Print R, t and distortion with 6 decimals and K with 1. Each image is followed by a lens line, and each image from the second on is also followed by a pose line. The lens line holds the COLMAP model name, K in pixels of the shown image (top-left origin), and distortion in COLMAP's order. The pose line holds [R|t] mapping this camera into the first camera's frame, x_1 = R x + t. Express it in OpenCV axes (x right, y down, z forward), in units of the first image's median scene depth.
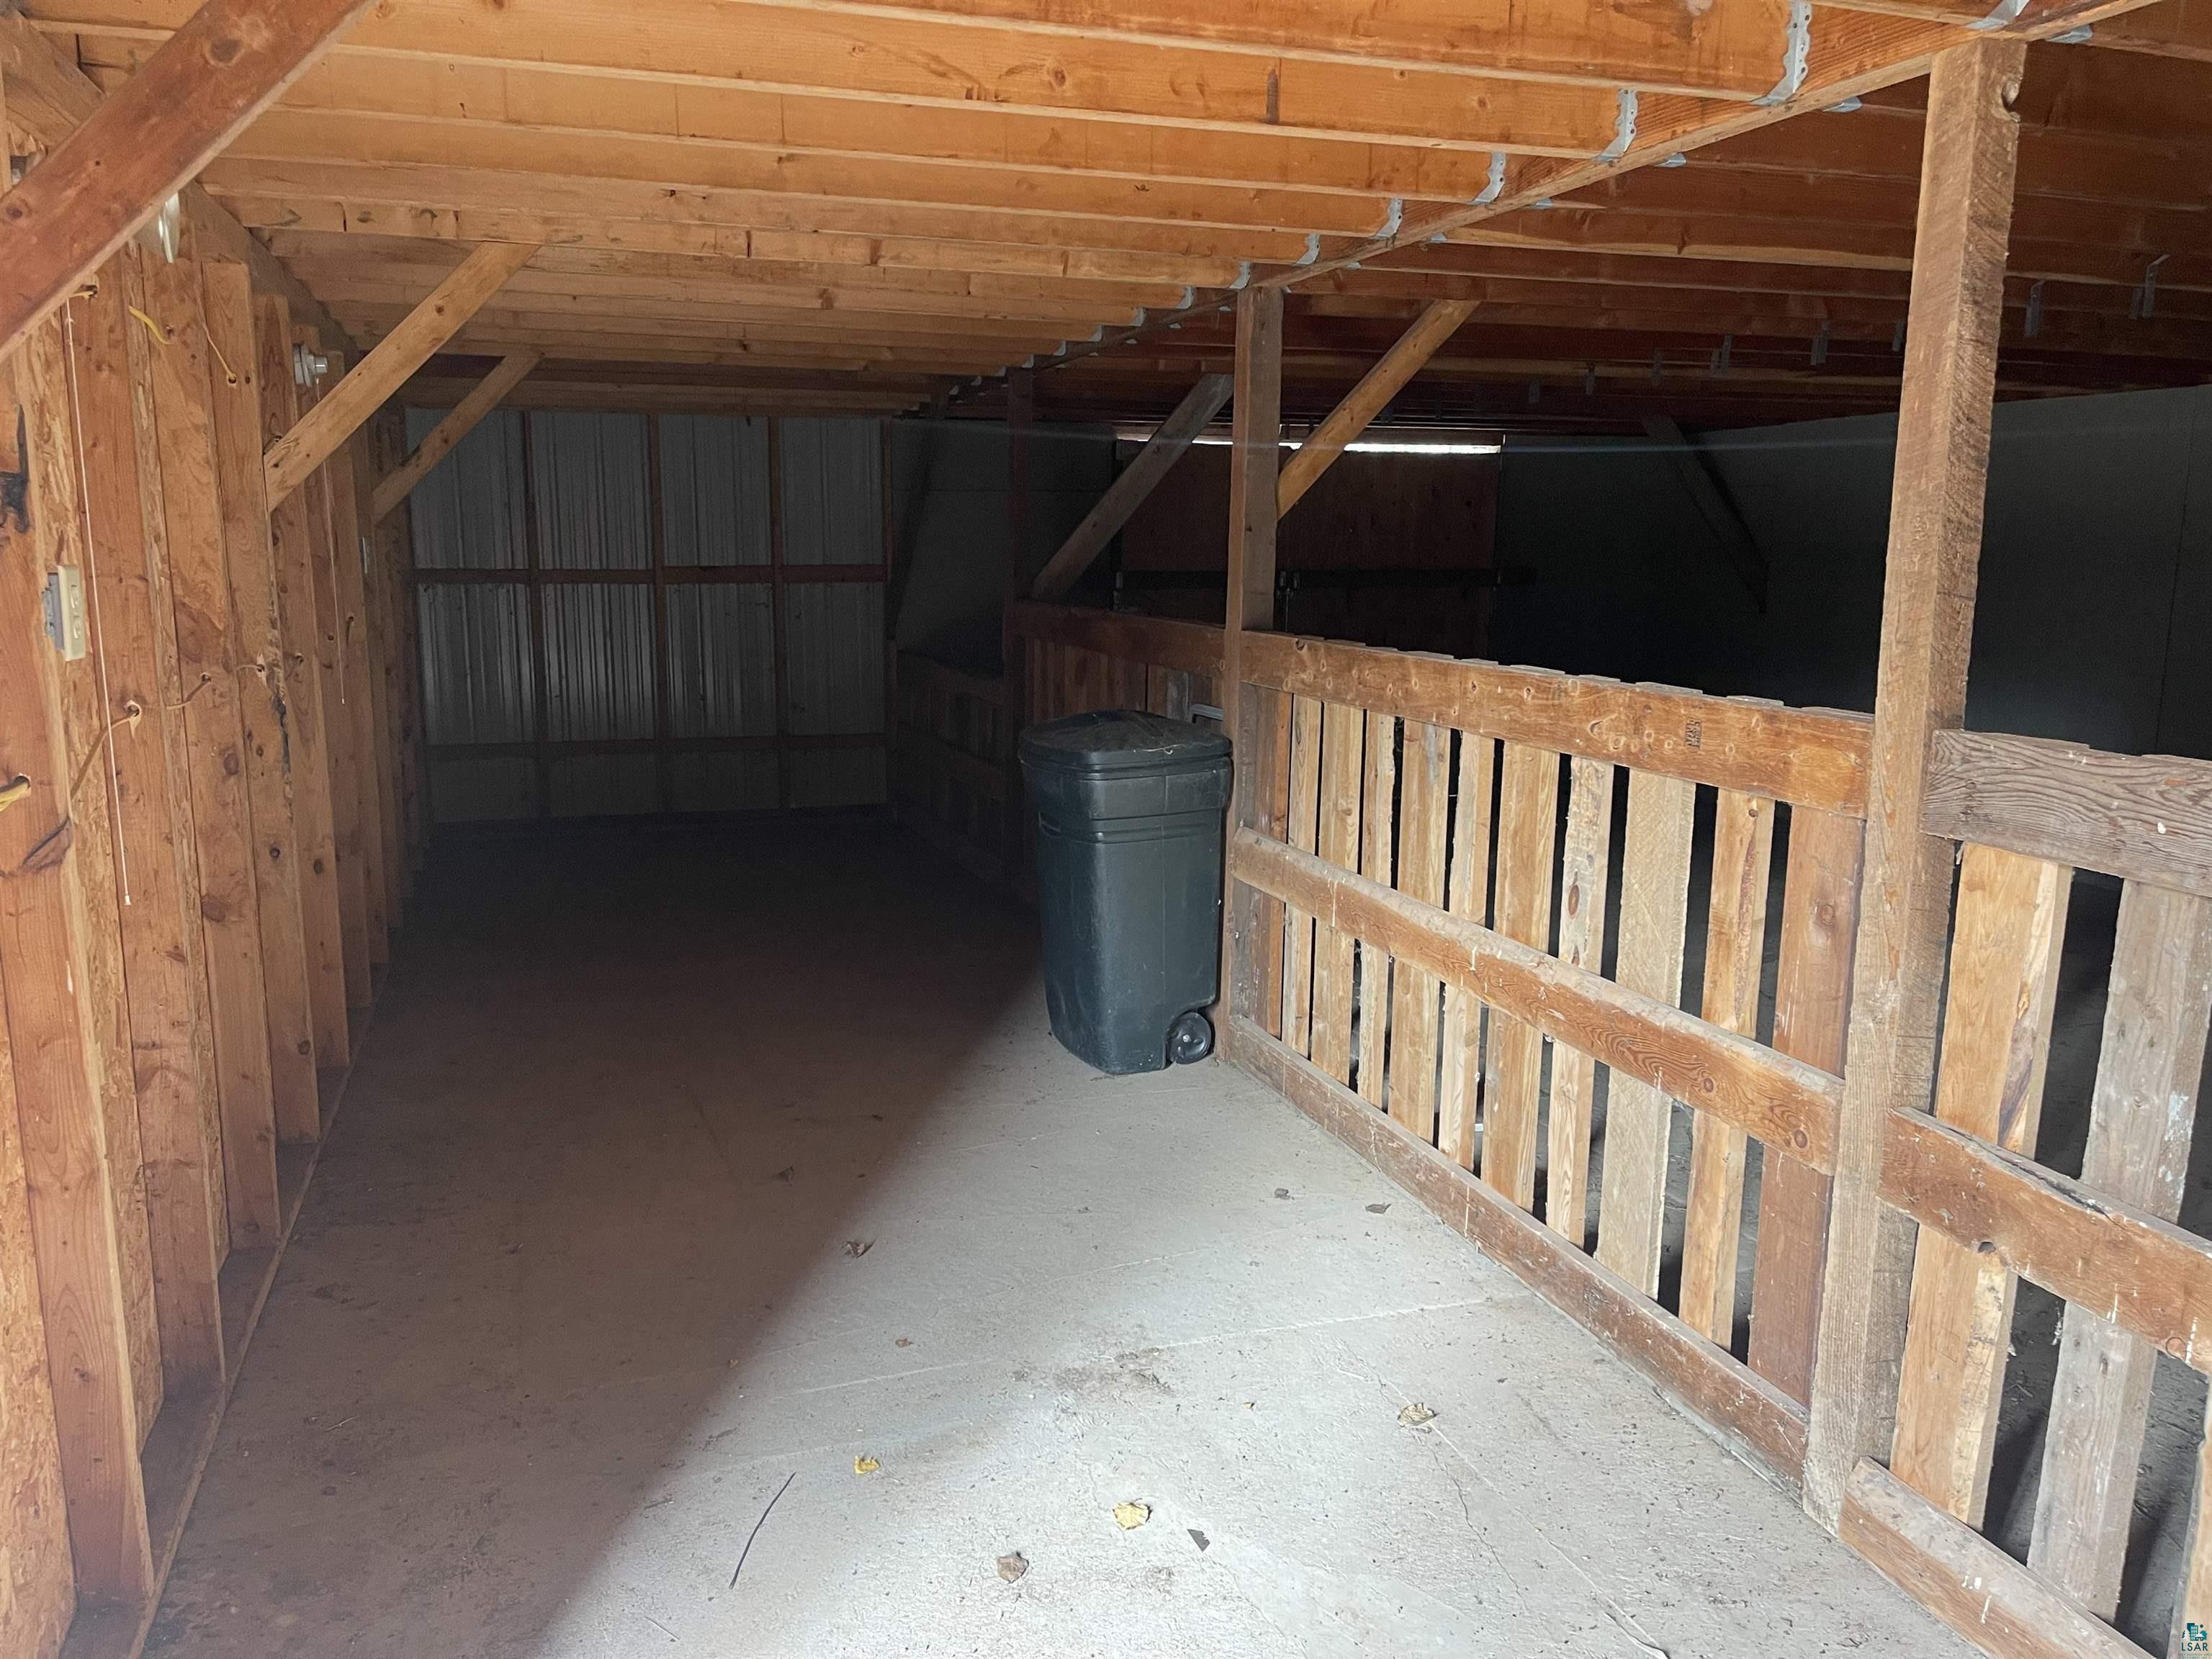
lens RADIAL K [[1633.3, 0, 1103.4], [0, 1633.3, 829.7], [0, 0, 1]] dist [0.022485, -0.043148]
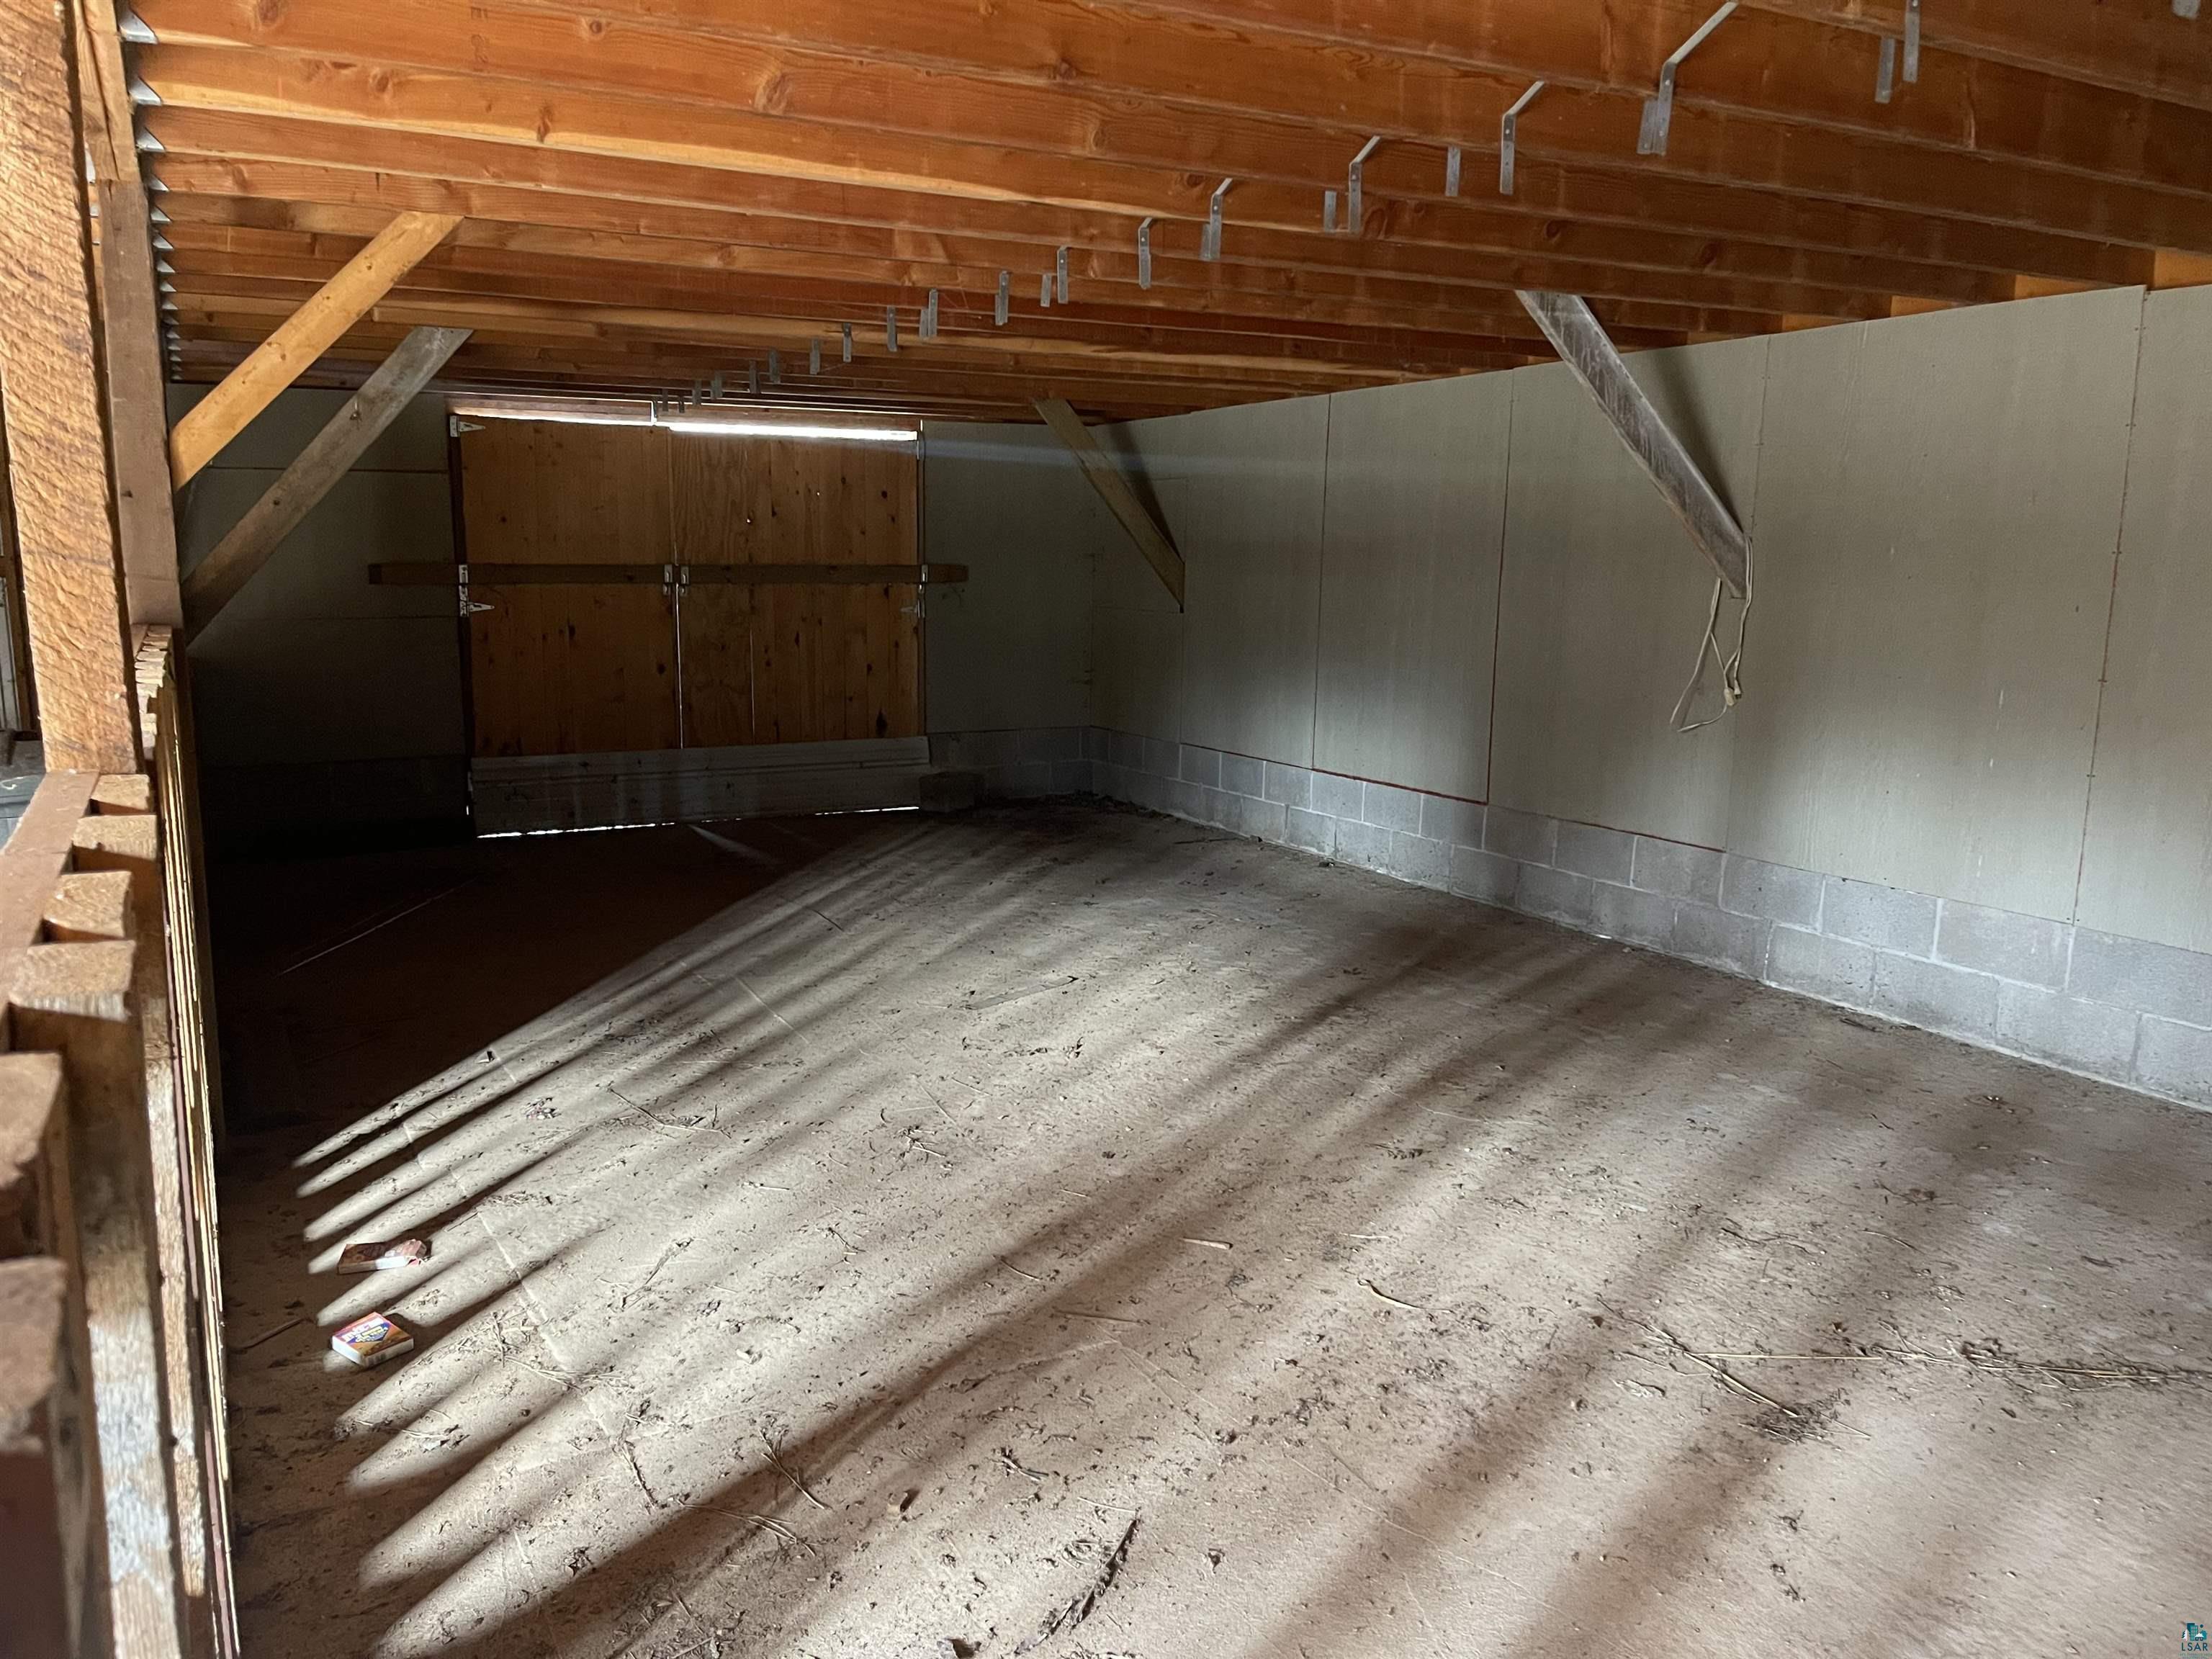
lens RADIAL K [[1633.3, 0, 1103.4], [0, 1633.3, 829.9], [0, 0, 1]] dist [0.022485, -0.043148]
pose [[0.984733, -0.023701, 0.172451, 0.326560], [0.024246, 0.999705, -0.001054, -0.010641], [-0.172375, 0.005219, 0.985018, 0.127227]]
